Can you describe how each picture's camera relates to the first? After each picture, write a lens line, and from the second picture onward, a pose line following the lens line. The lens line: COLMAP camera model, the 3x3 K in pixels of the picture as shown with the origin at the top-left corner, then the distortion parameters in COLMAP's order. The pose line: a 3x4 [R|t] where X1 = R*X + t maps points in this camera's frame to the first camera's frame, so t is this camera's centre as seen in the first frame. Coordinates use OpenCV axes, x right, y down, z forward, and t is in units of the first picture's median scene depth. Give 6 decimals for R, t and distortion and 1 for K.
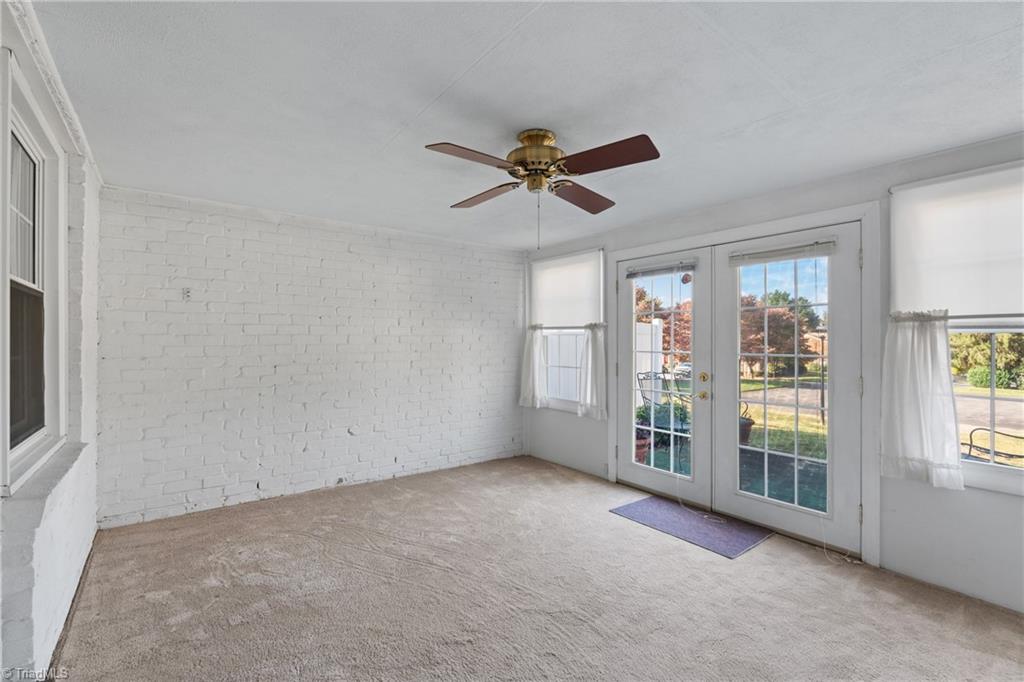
lens RADIAL K [[456.0, 0, 518.1], [0, 456.0, 335.9], [0, 0, 1]] dist [0.007660, -0.000183]
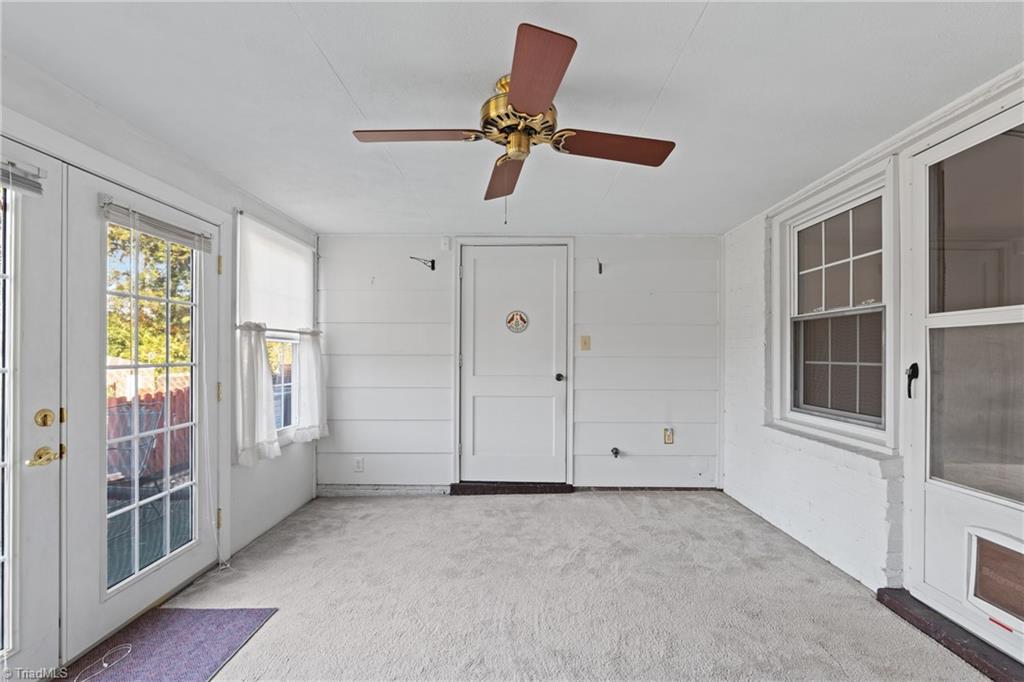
lens RADIAL K [[456.8, 0, 514.9], [0, 456.8, 348.0], [0, 0, 1]] dist [-0.003596, -0.000228]
pose [[-0.784398, -0.002075, 0.620254, -0.381670], [-0.013022, 0.999829, -0.013124, 0.018870], [-0.620121, -0.018371, -0.784291, 1.382217]]
